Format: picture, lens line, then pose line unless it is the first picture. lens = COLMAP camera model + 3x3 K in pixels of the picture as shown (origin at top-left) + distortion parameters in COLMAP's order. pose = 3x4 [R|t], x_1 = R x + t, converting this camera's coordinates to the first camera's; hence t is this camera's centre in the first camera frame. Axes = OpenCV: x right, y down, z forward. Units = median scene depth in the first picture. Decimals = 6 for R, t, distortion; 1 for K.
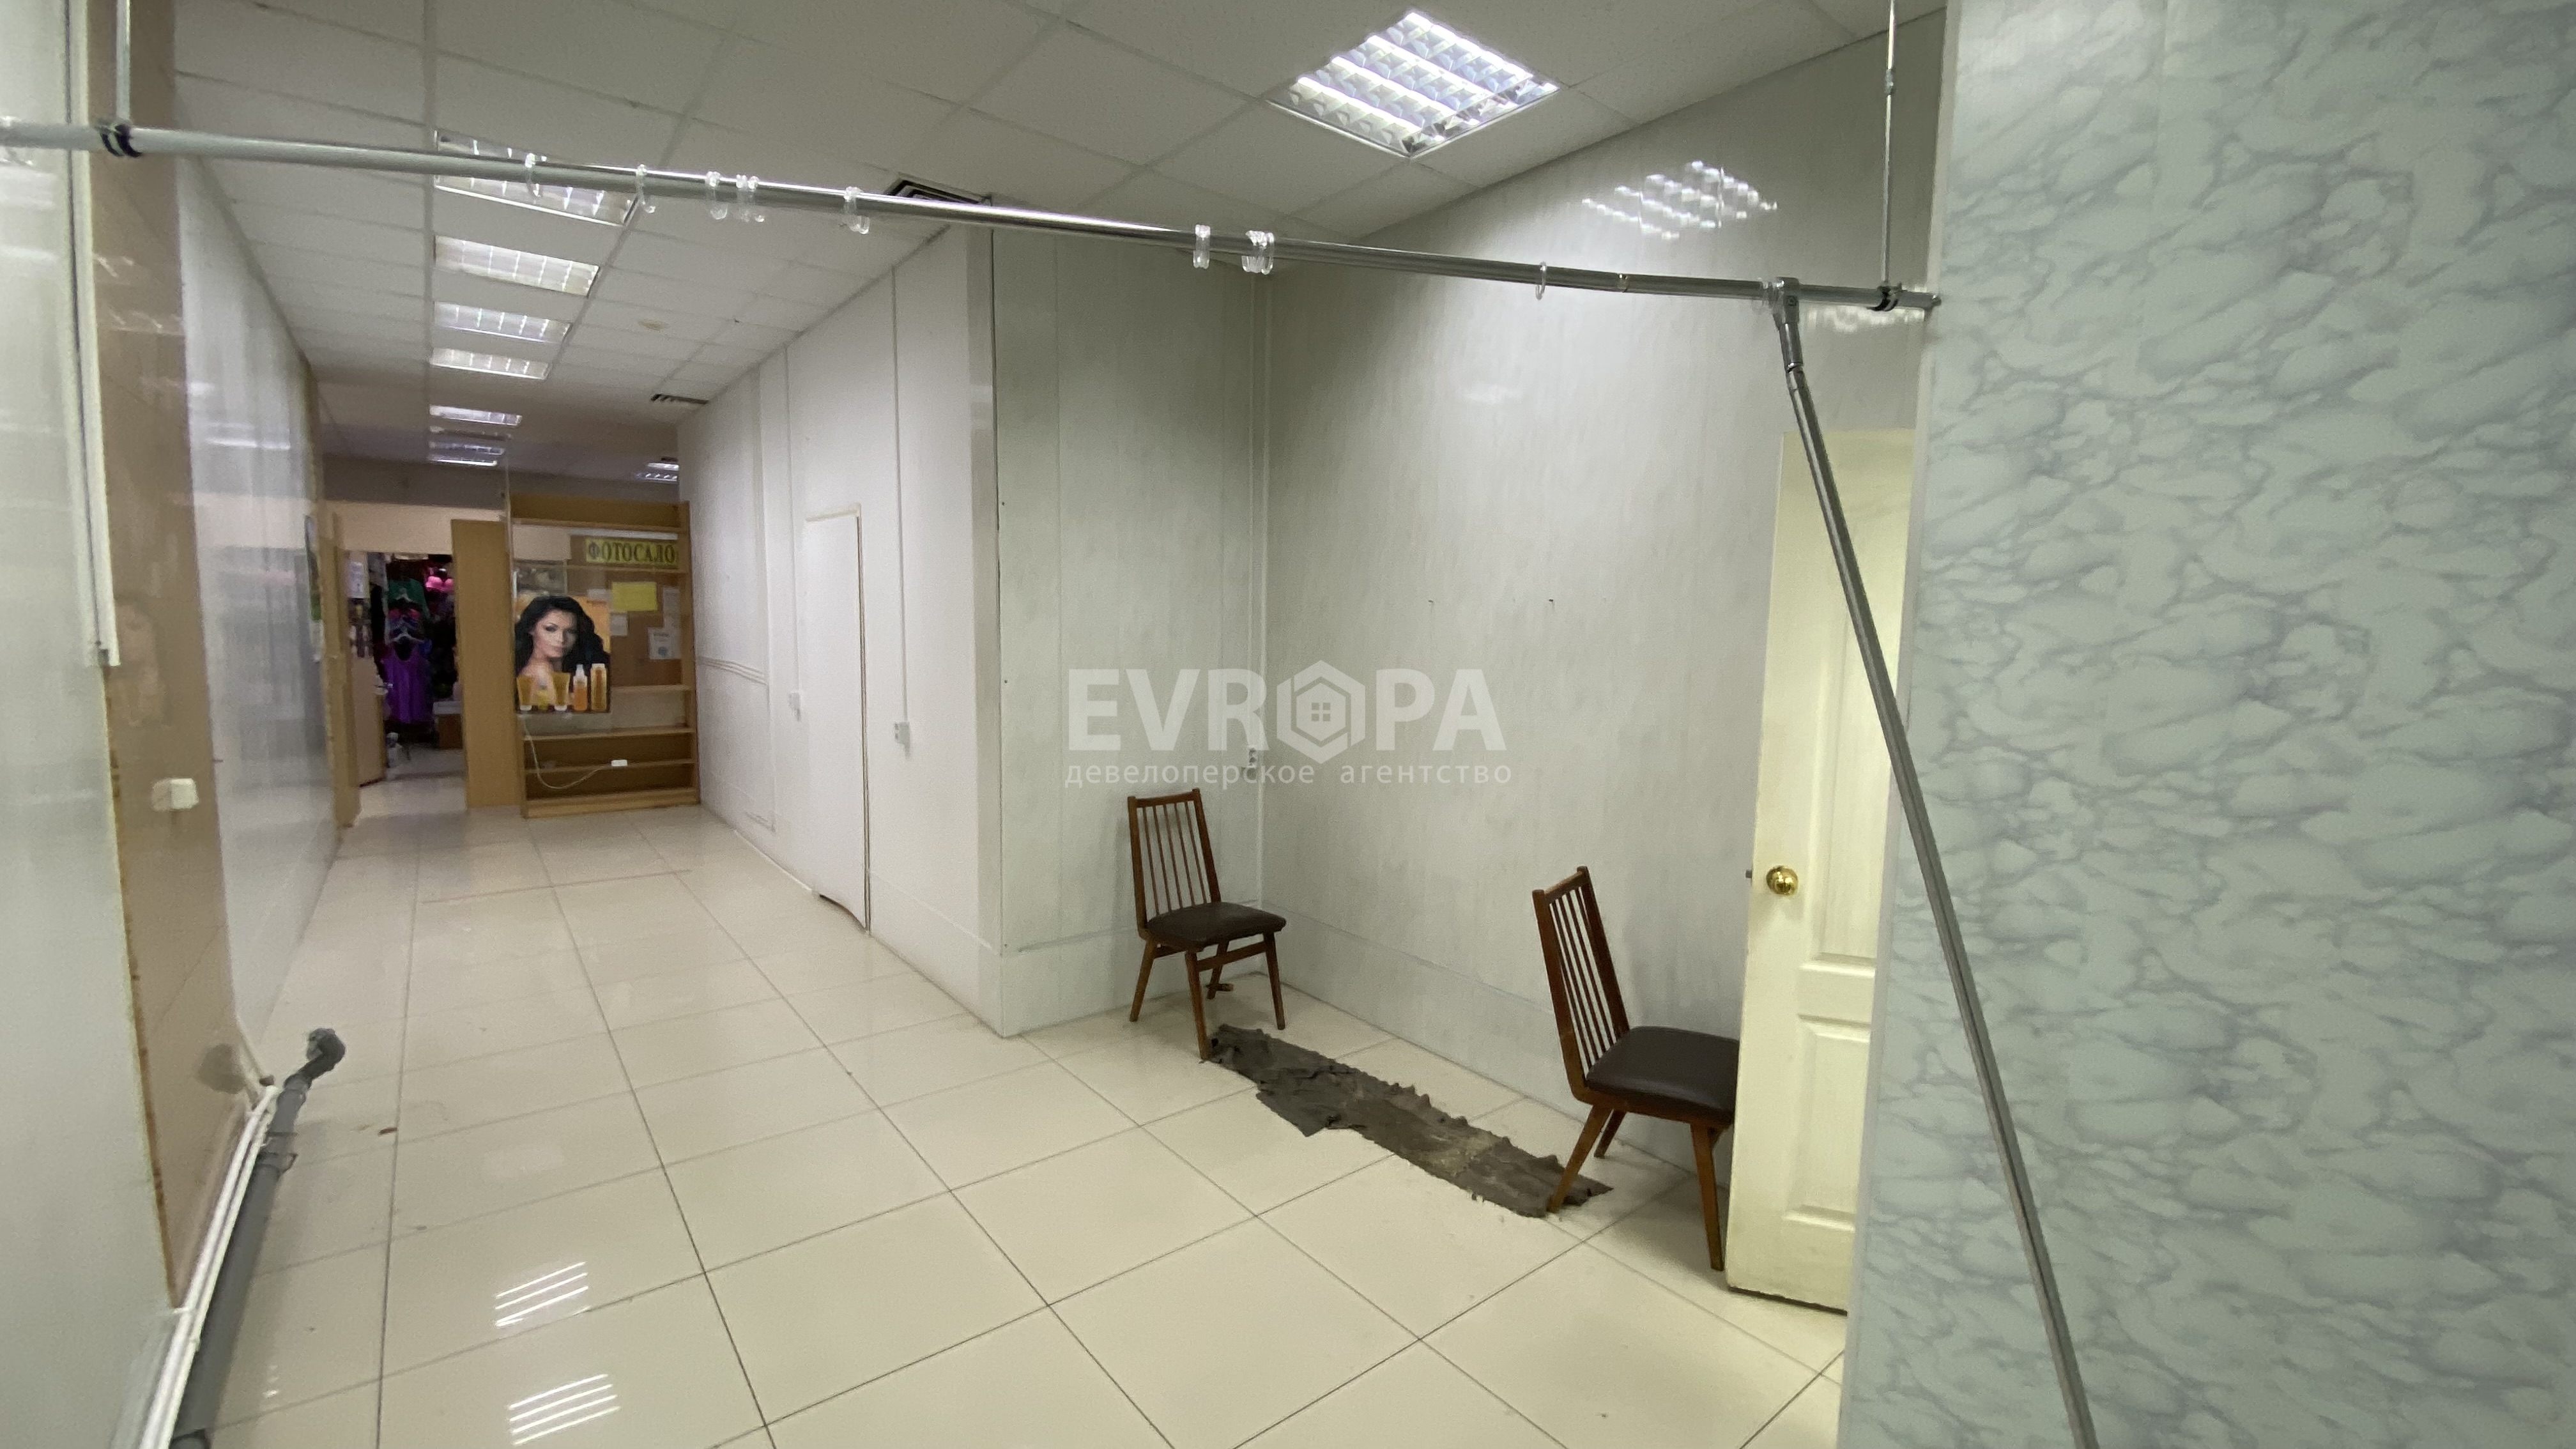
lens RADIAL K [[1037.4, 0, 1288.0], [0, 1037.4, 724.5], [0, 0, 1]] dist [0.039086, -0.030575]
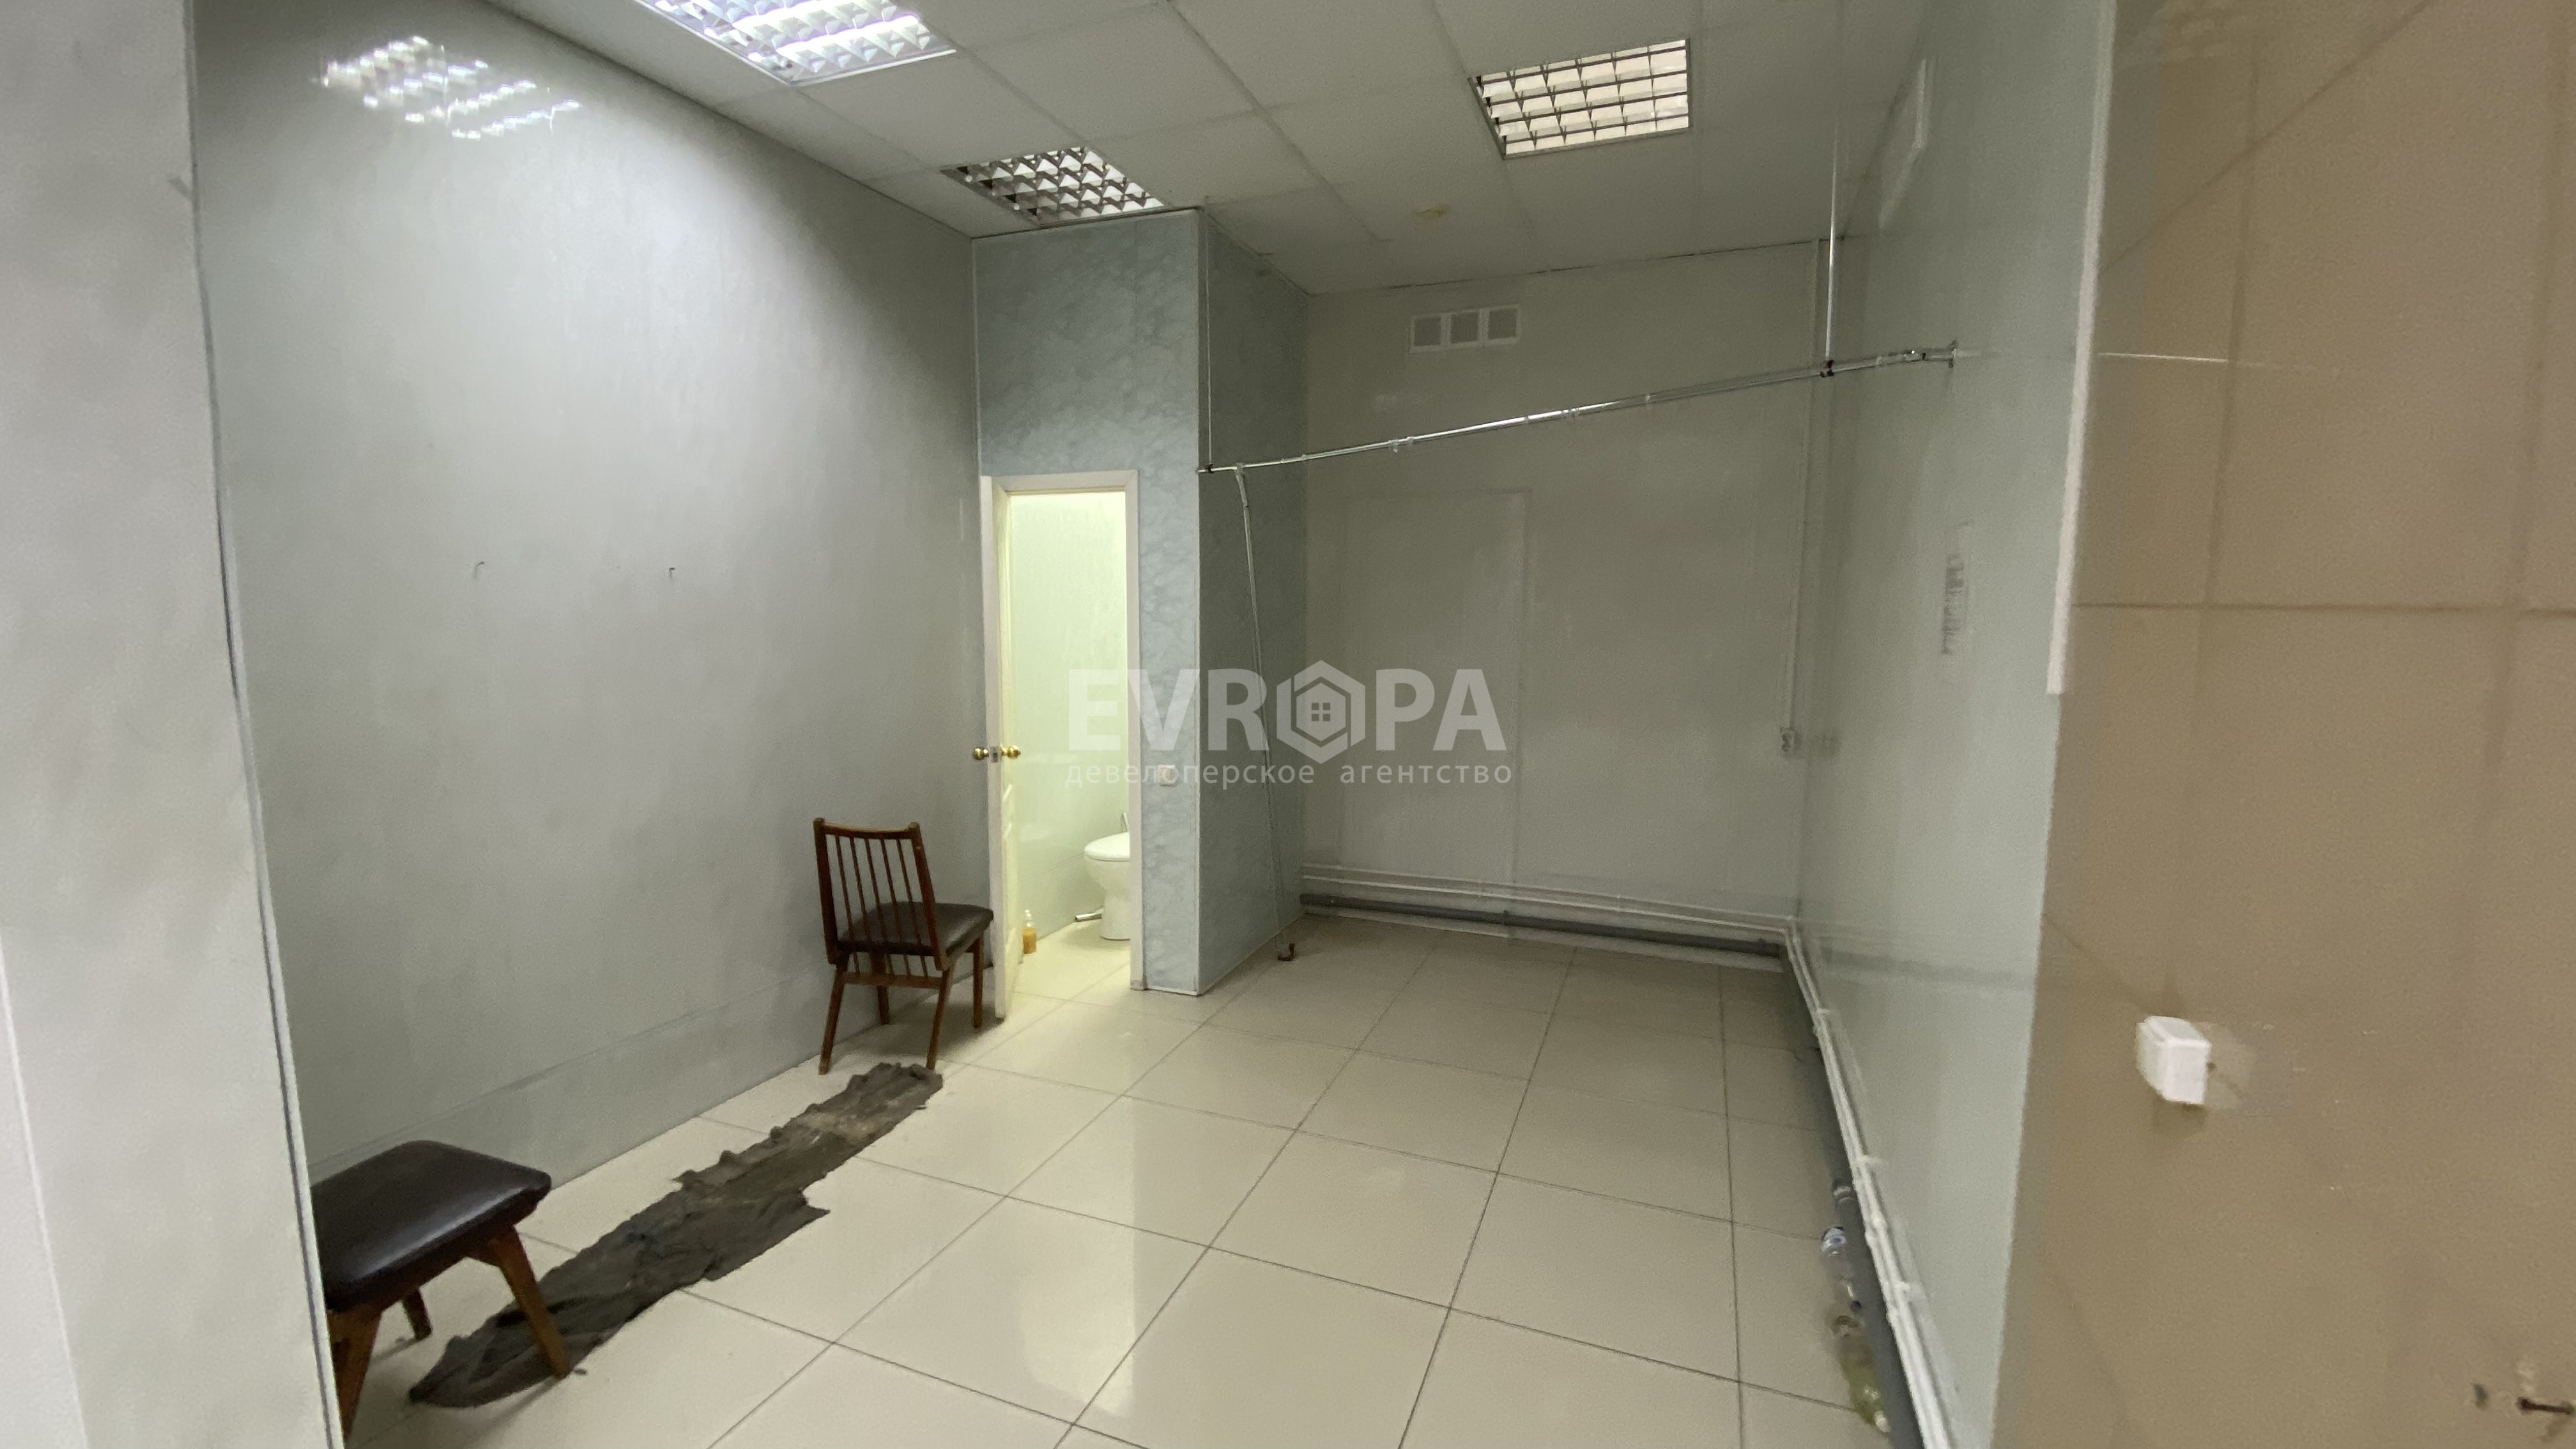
lens RADIAL K [[1037.4, 0, 1288.0], [0, 1037.4, 724.5], [0, 0, 1]] dist [0.039086, -0.030575]
pose [[-0.491377, -0.126201, 0.861755, -0.851986], [0.079235, 0.978866, 0.188531, -0.121330], [-0.867335, 0.160921, -0.470992, 1.025025]]
